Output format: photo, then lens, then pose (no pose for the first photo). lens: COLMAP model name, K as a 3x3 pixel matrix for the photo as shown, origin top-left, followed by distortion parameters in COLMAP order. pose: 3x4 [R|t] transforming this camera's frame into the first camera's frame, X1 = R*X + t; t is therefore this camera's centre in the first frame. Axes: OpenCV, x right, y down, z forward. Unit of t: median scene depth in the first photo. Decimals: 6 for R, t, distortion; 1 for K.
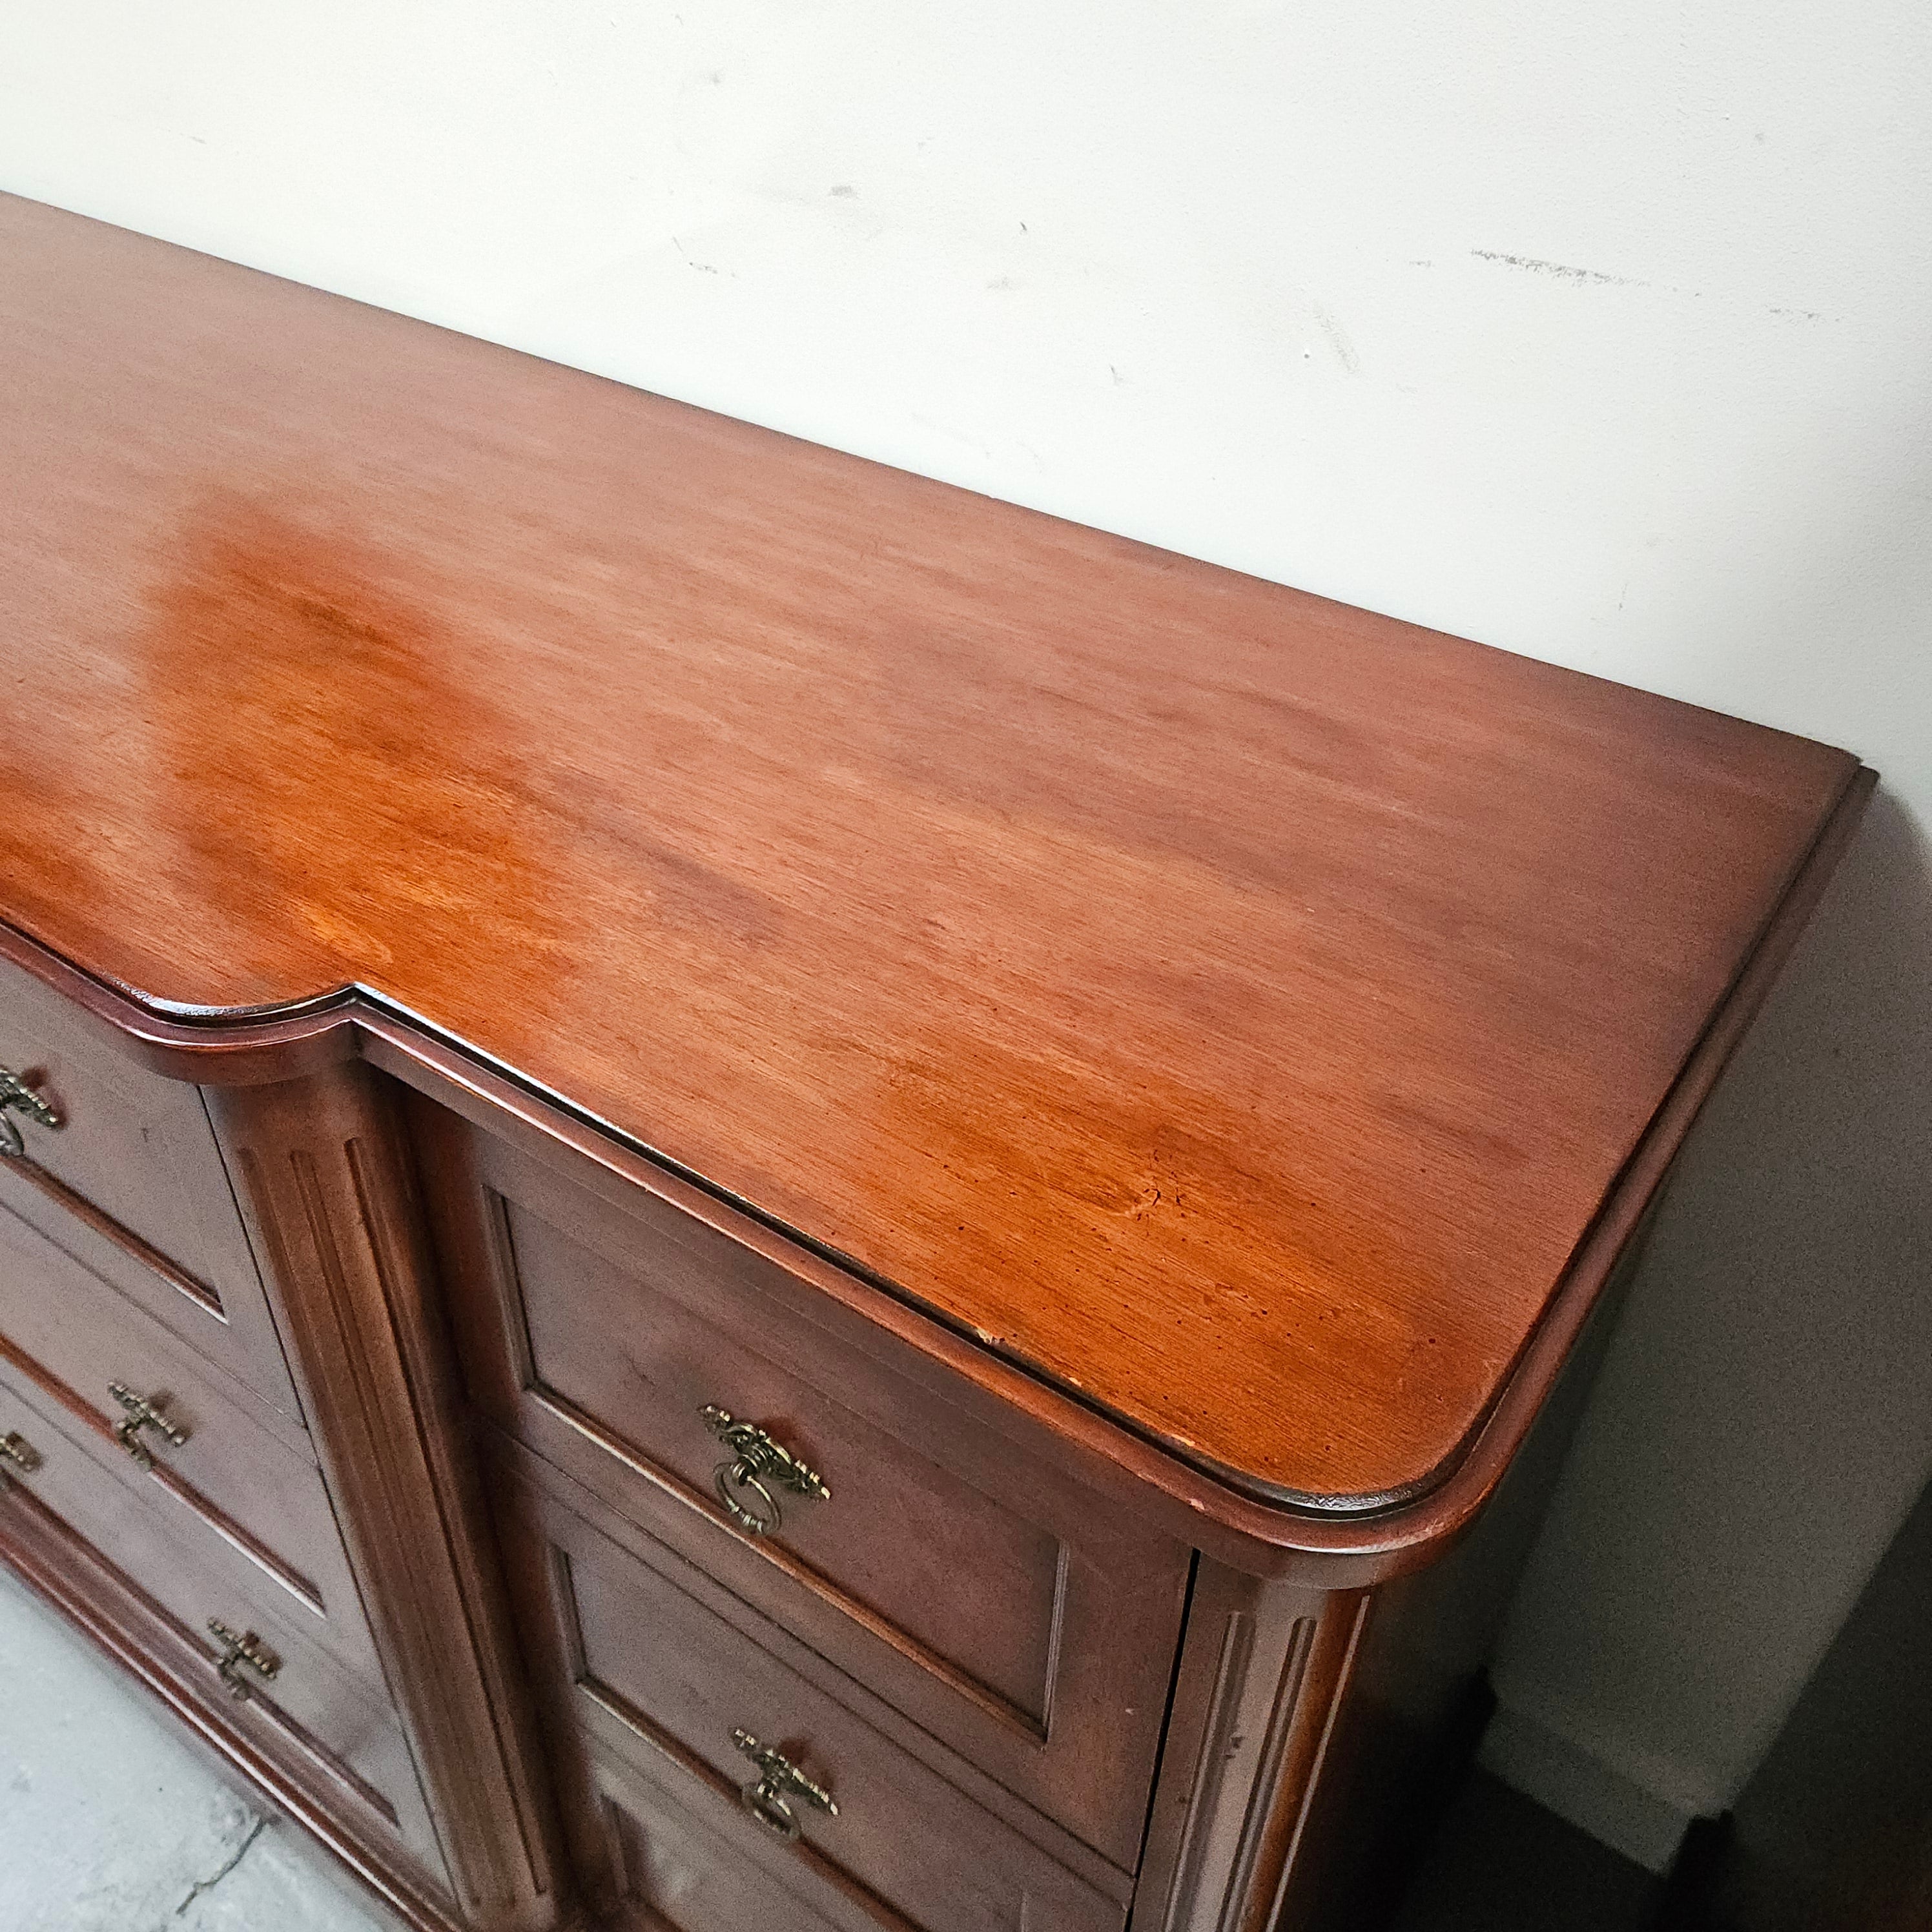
lens RADIAL K [[1710.9, 0, 952.2], [0, 1710.9, 951.0], [0, 0, 1]] dist [0.076848, -0.066308]
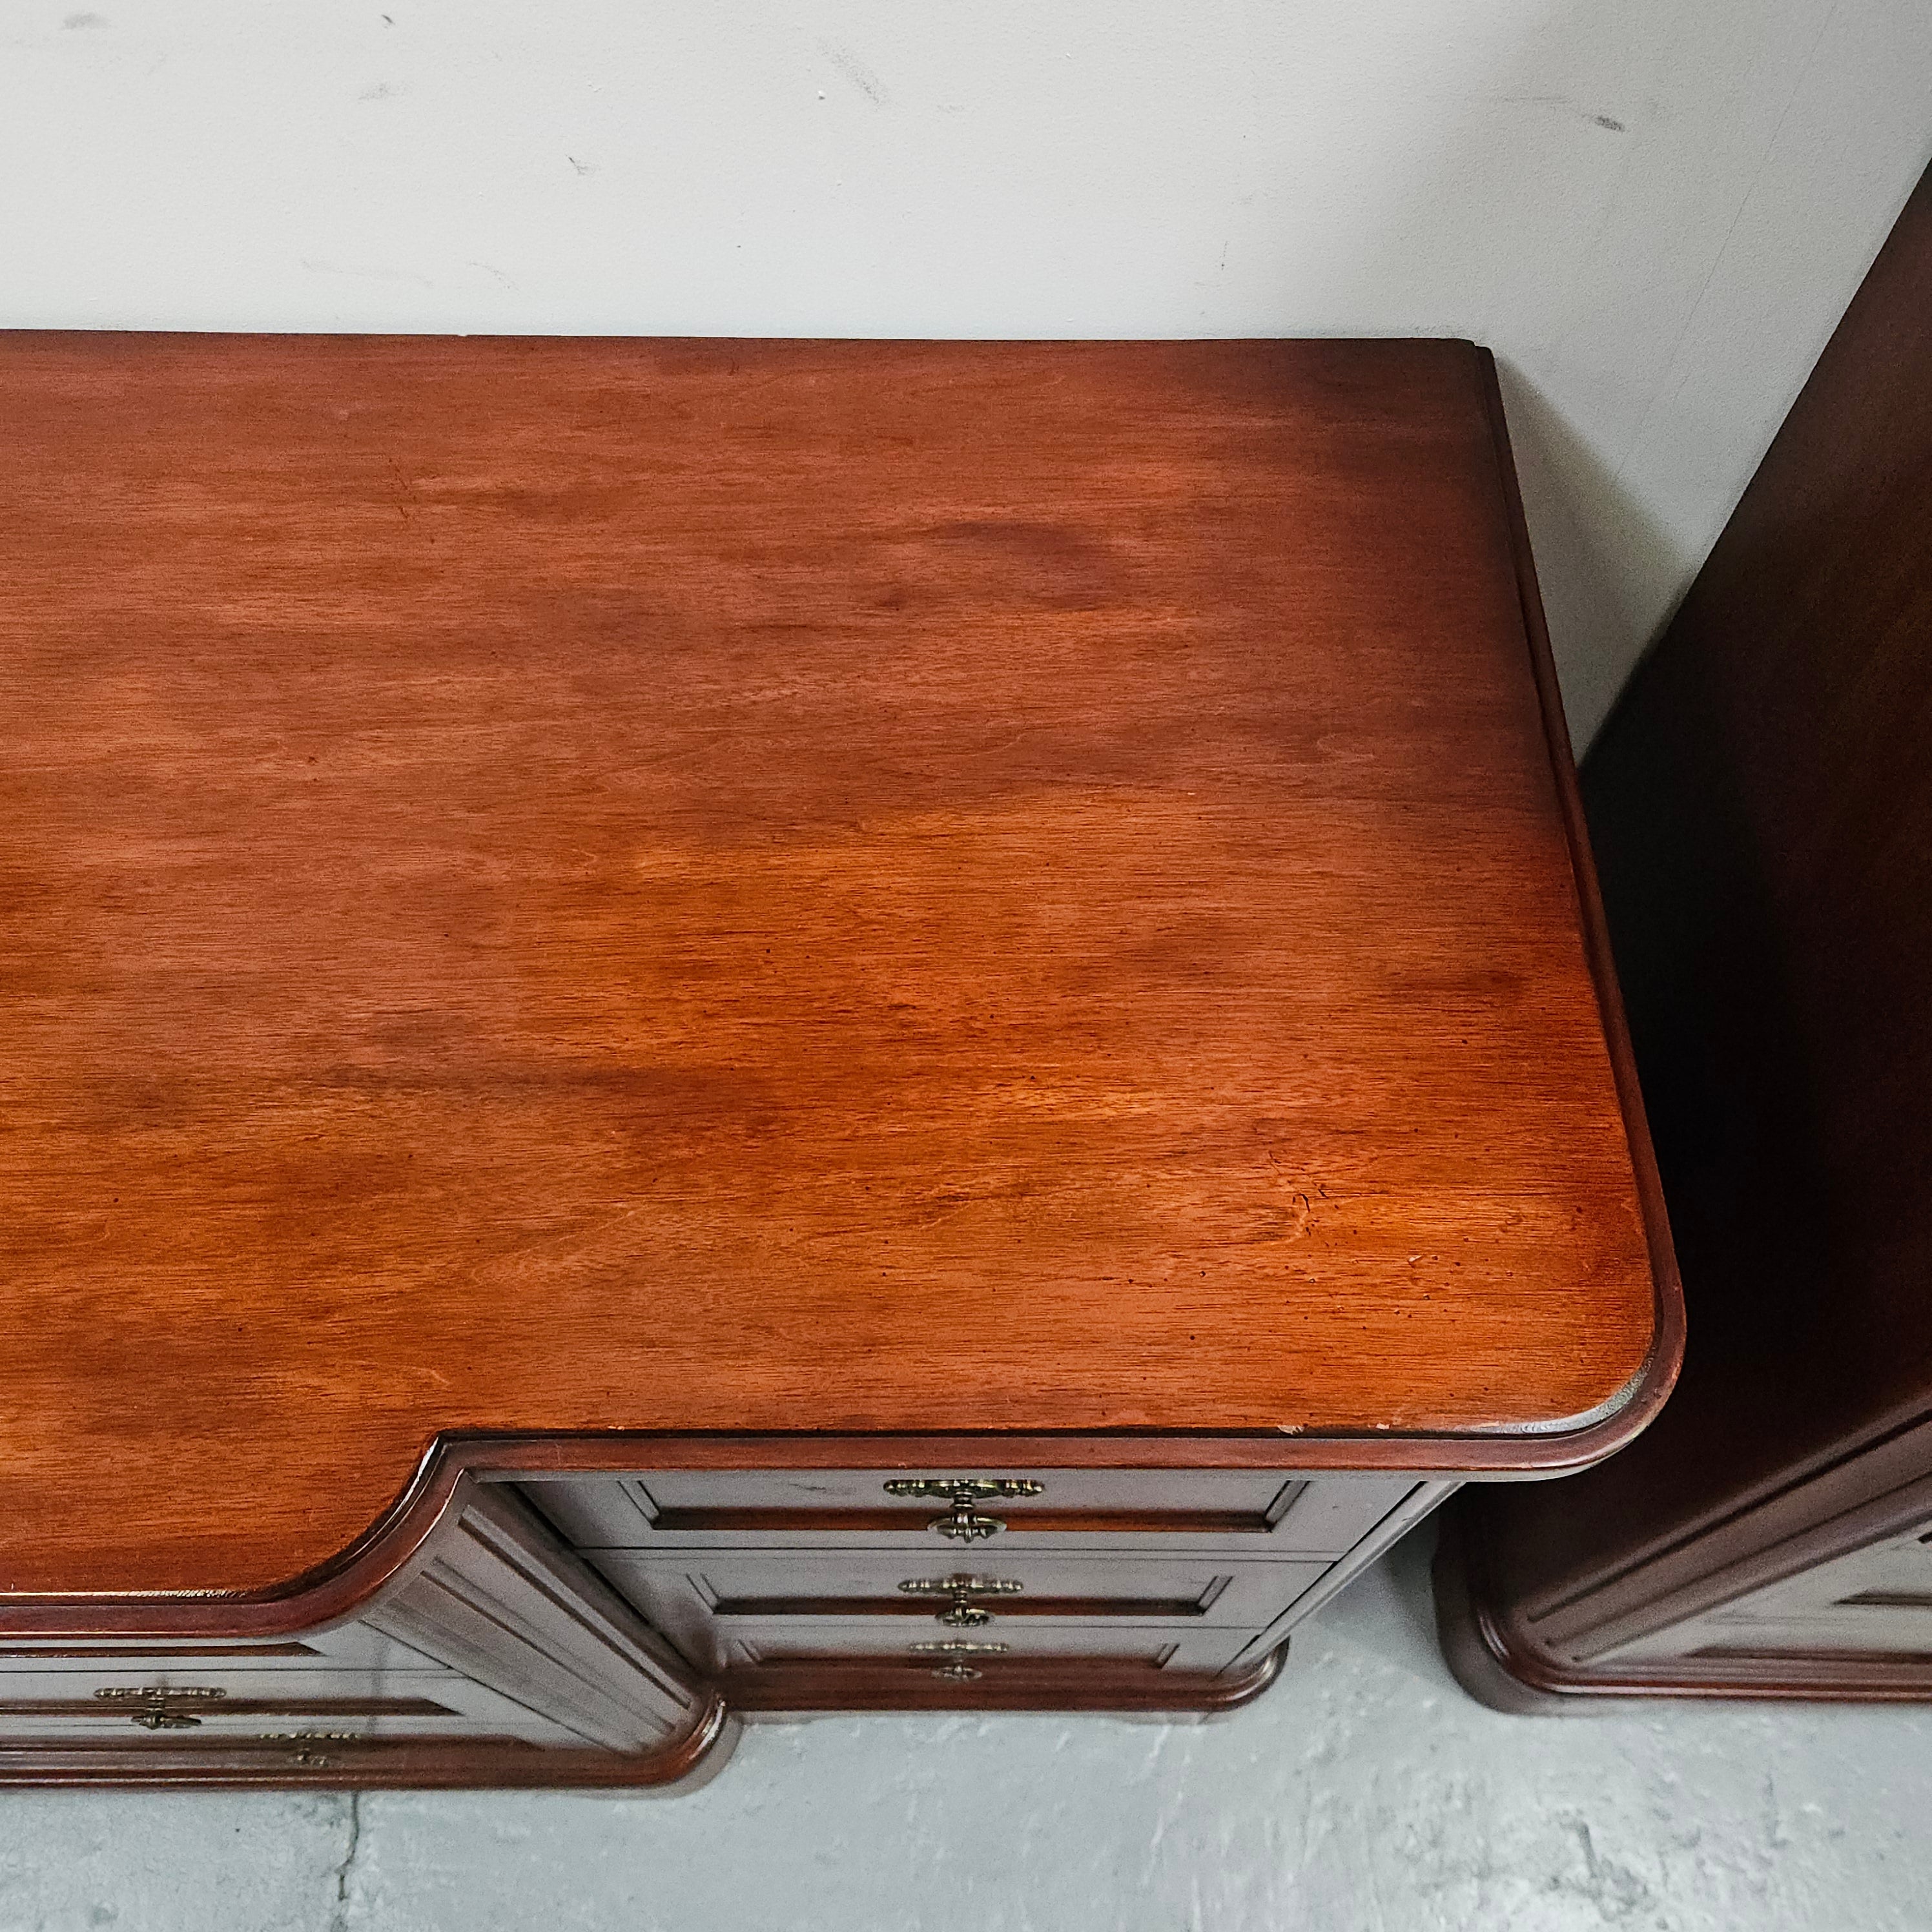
lens RADIAL K [[1710.9, 0, 947.8], [0, 1710.9, 958.5], [0, 0, 1]] dist [0.076848, -0.066308]
pose [[0.818313, -0.513516, 0.258194, -0.215226], [0.364705, 0.811097, 0.457288, -0.450667], [-0.444245, -0.280040, 0.851013, 0.173516]]
